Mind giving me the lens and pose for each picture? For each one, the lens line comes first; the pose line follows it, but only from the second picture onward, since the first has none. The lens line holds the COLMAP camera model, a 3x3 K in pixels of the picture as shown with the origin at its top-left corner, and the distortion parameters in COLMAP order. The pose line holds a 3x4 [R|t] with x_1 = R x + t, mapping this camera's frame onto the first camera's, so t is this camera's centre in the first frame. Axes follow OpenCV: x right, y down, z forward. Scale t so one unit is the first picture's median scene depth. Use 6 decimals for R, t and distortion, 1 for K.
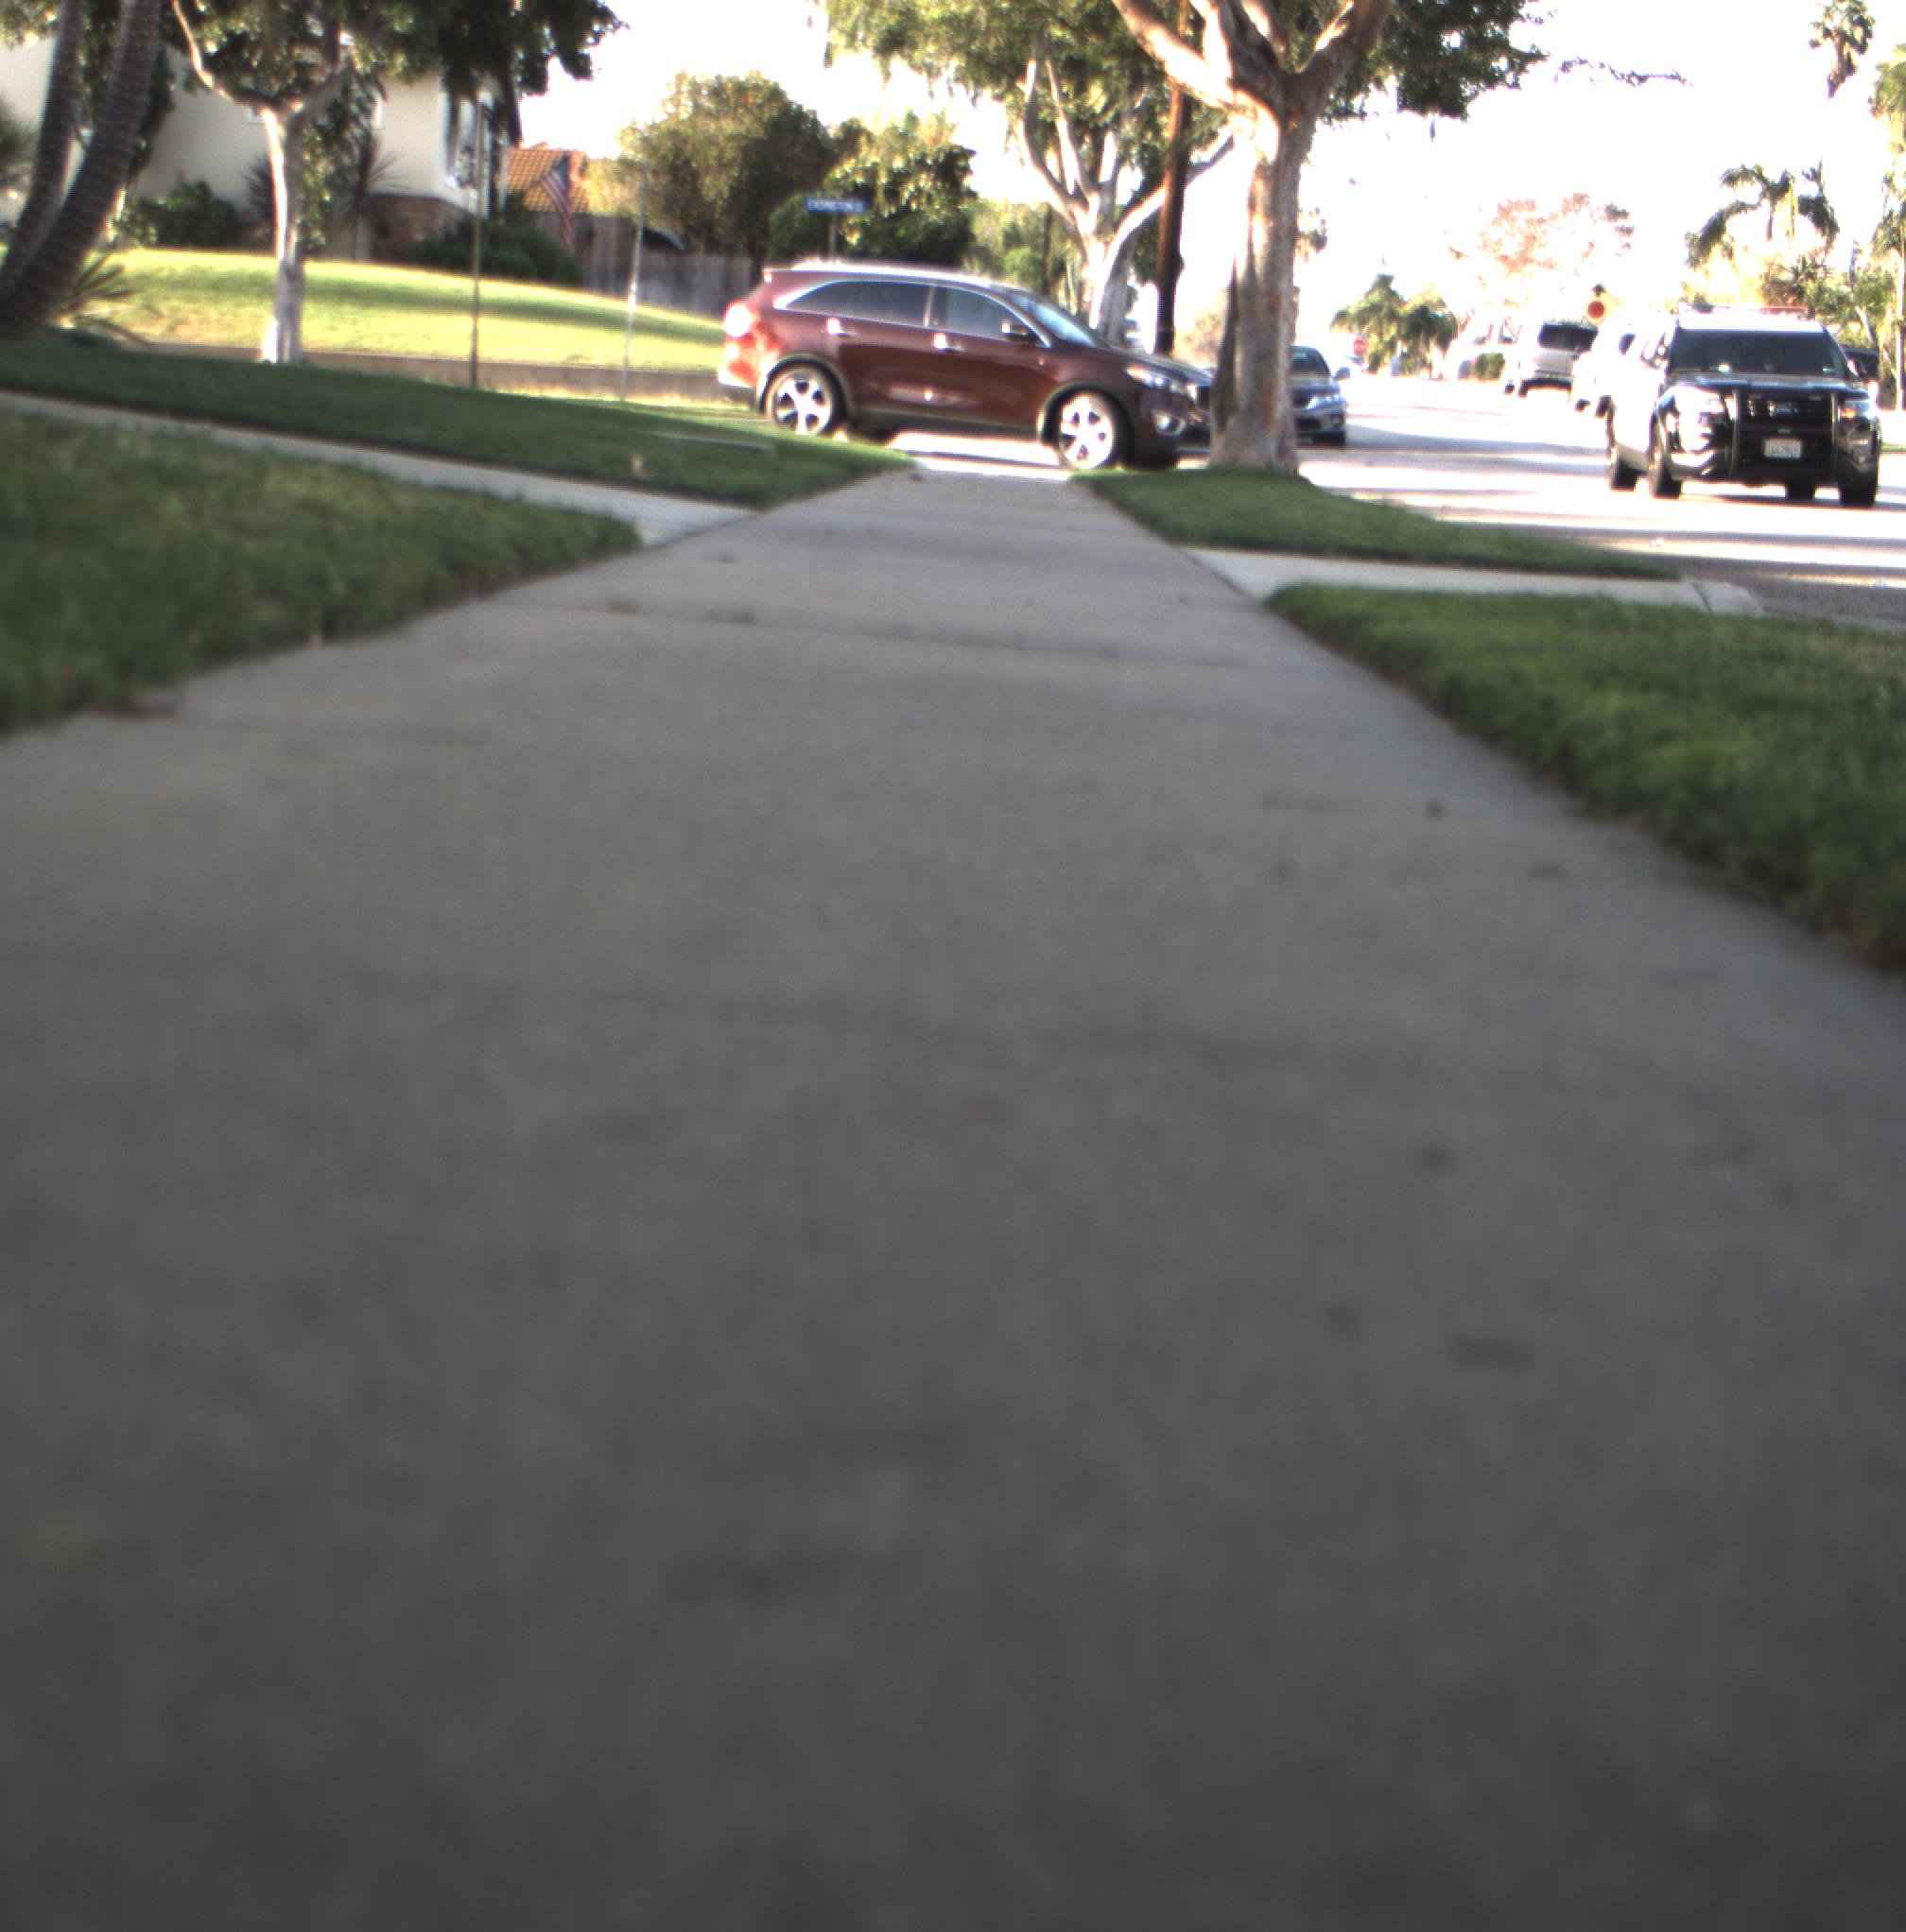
lens RADIAL K [[4327.6, 0, 729.6], [0, 4327.6, 960.1], [0, 0, 1]] dist [-0.168311, 0.818624]
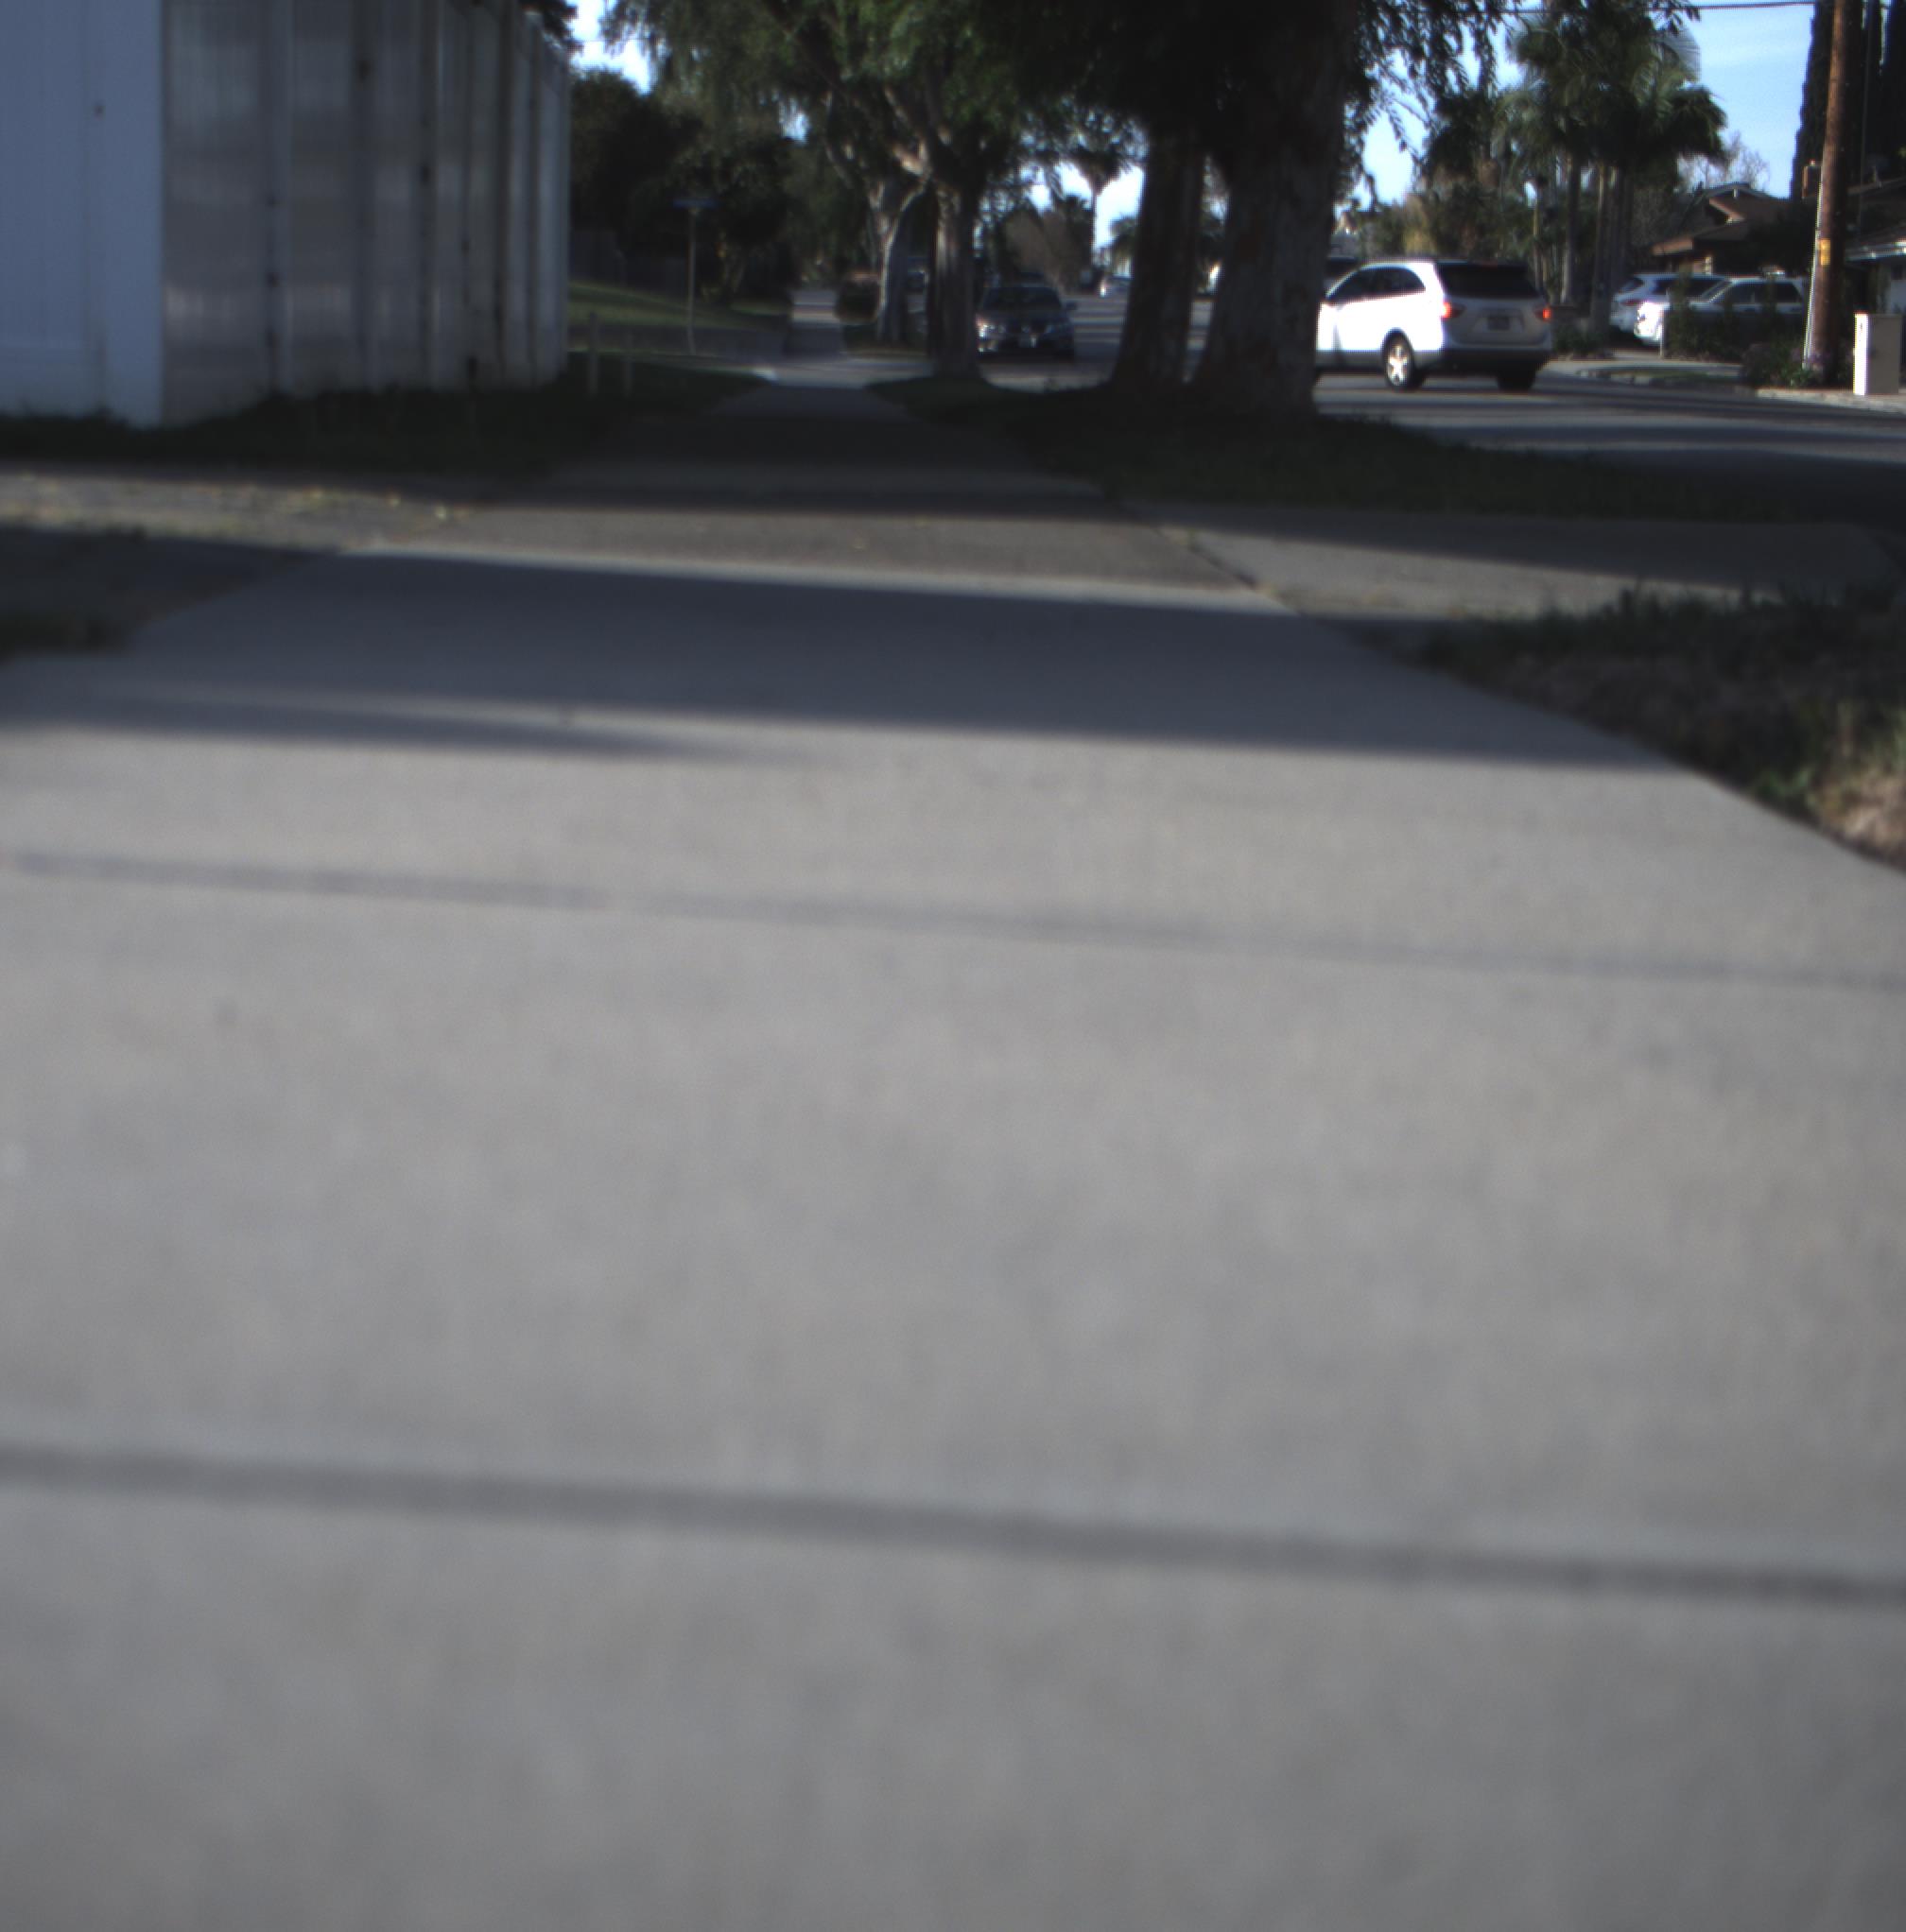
lens RADIAL K [[4327.6, 0, 729.6], [0, 4327.6, 960.1], [0, 0, 1]] dist [-0.168311, 0.818624]
pose [[0.998262, -0.046283, 0.036472, -0.017762], [0.045724, 0.998826, 0.016004, 0.032498], [-0.037170, -0.014308, 0.999207, -0.269217]]
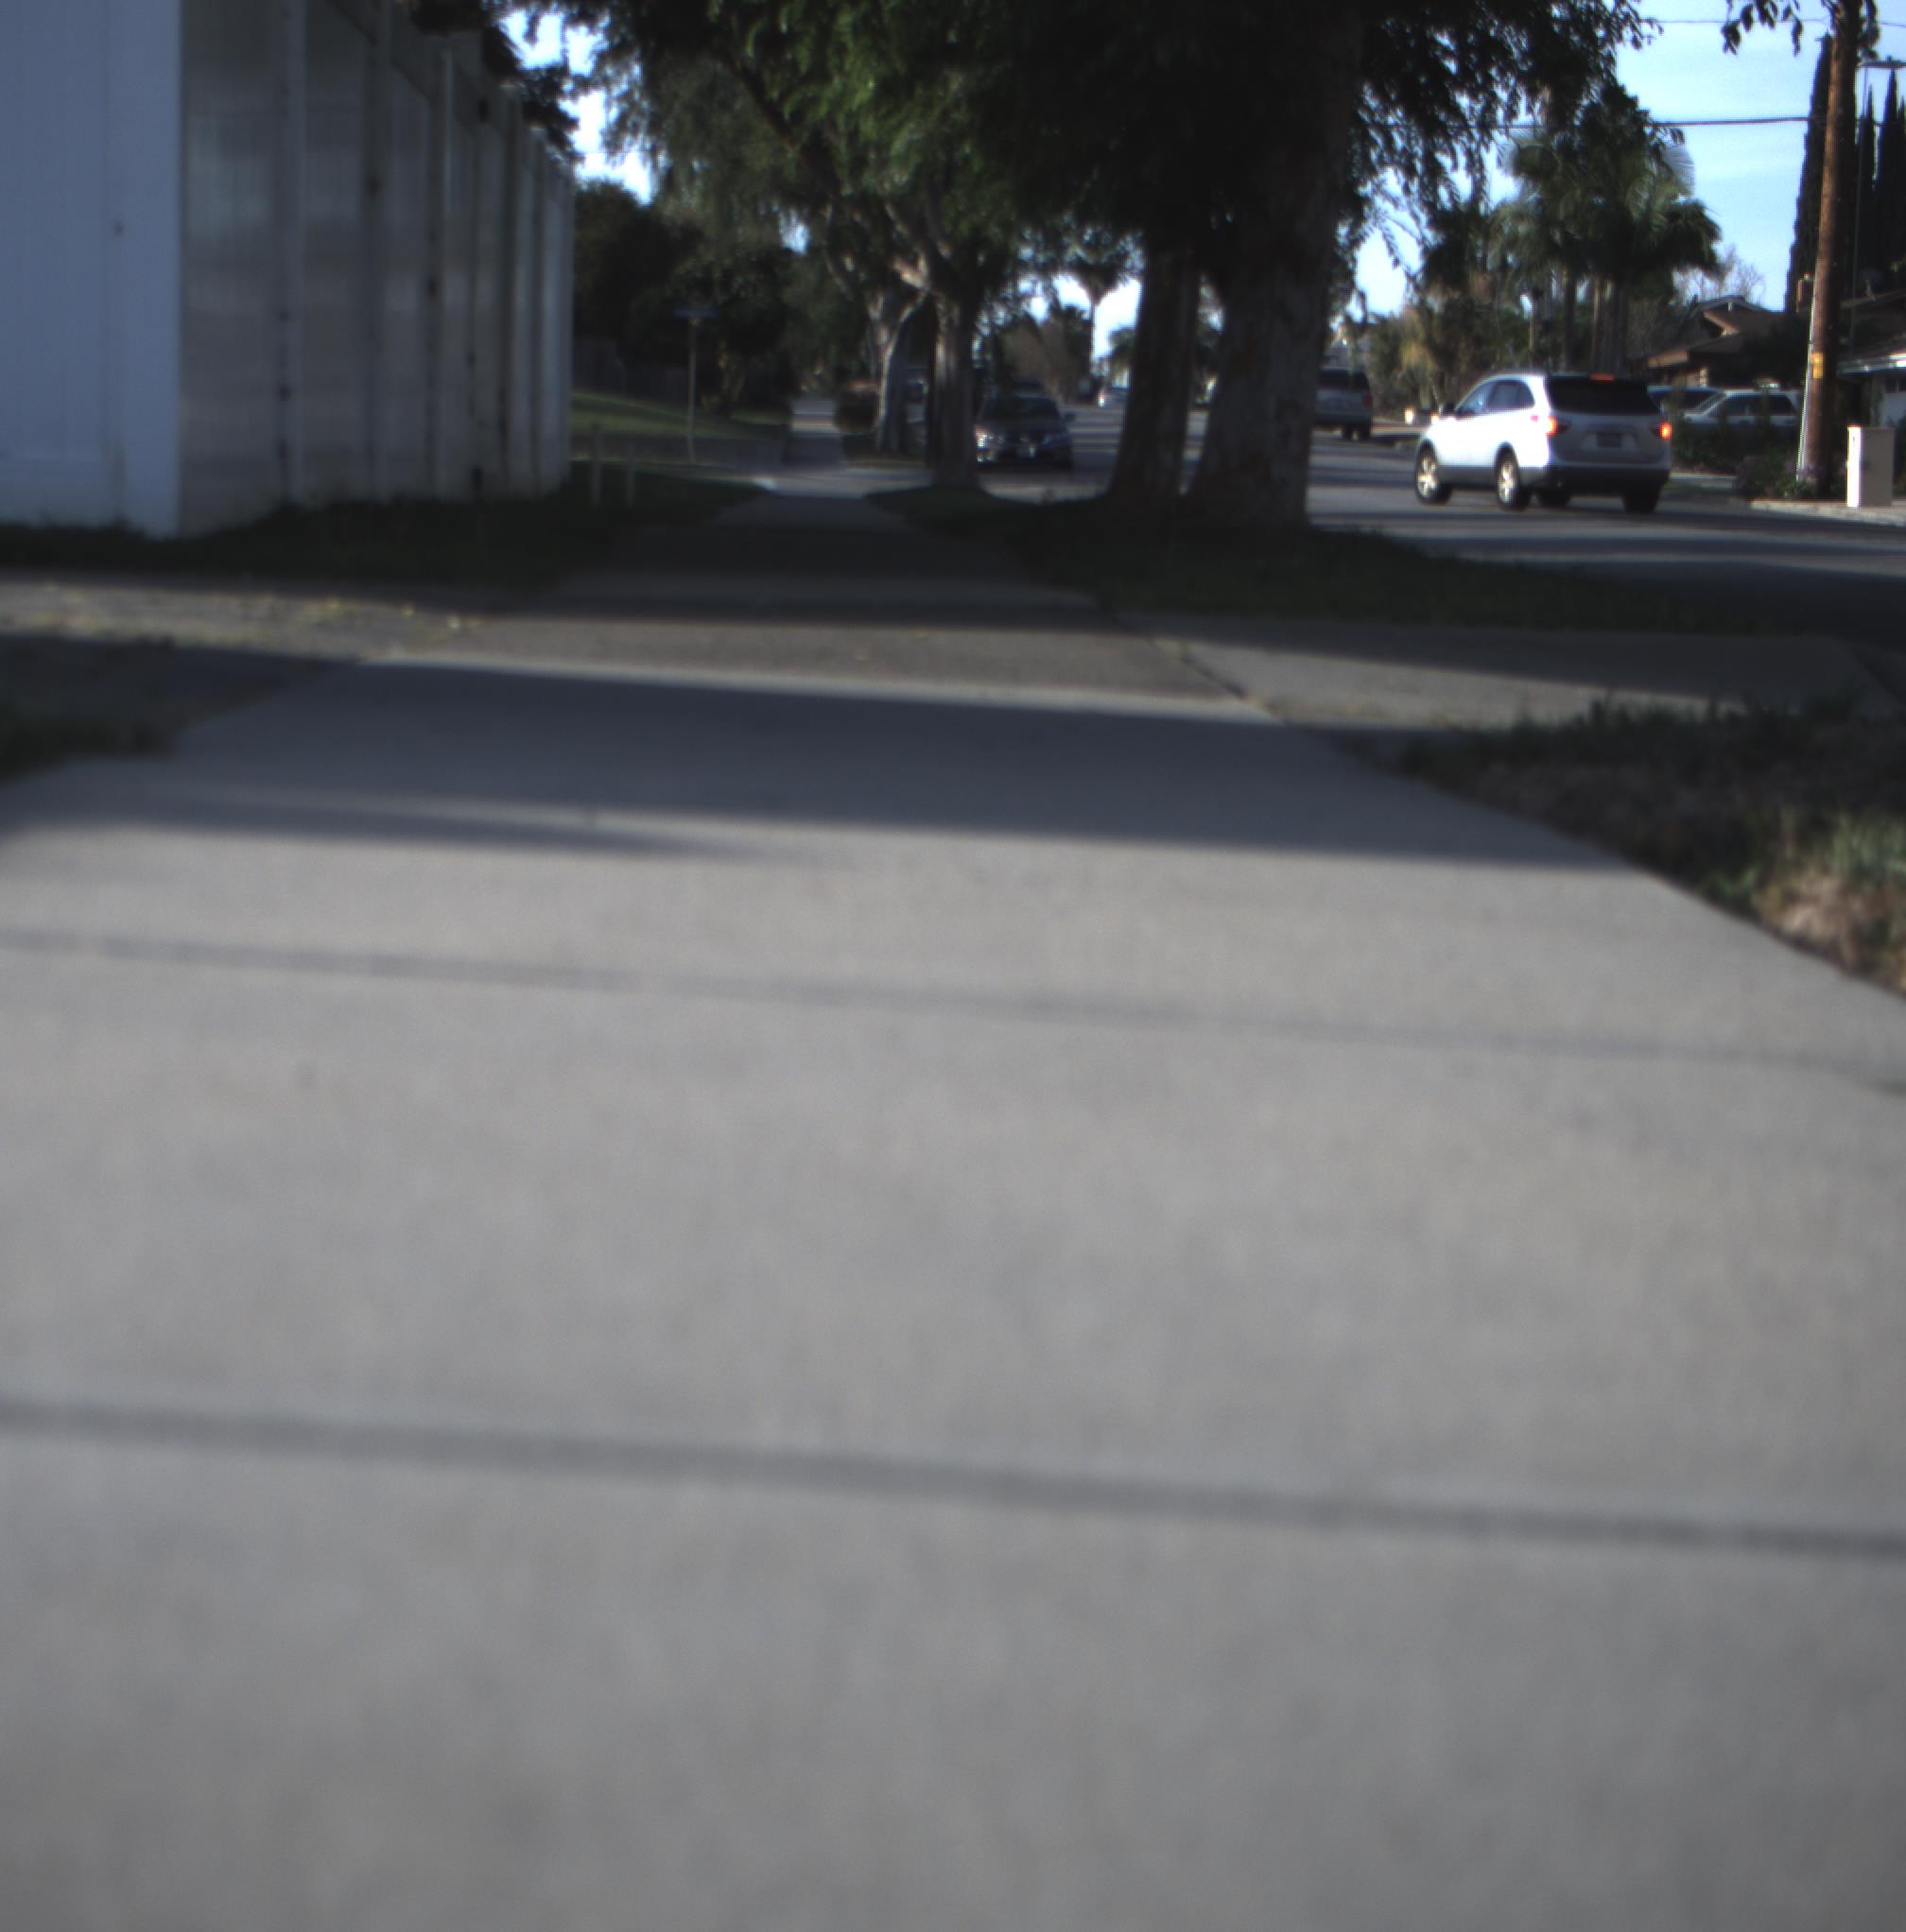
lens RADIAL K [[4327.6, 0, 729.6], [0, 4327.6, 960.1], [0, 0, 1]] dist [-0.168311, 0.818624]
pose [[0.998367, -0.042572, 0.038094, -0.017998], [0.042938, 0.999039, -0.008828, 0.032644], [-0.037682, 0.010449, 0.999235, -0.271681]]
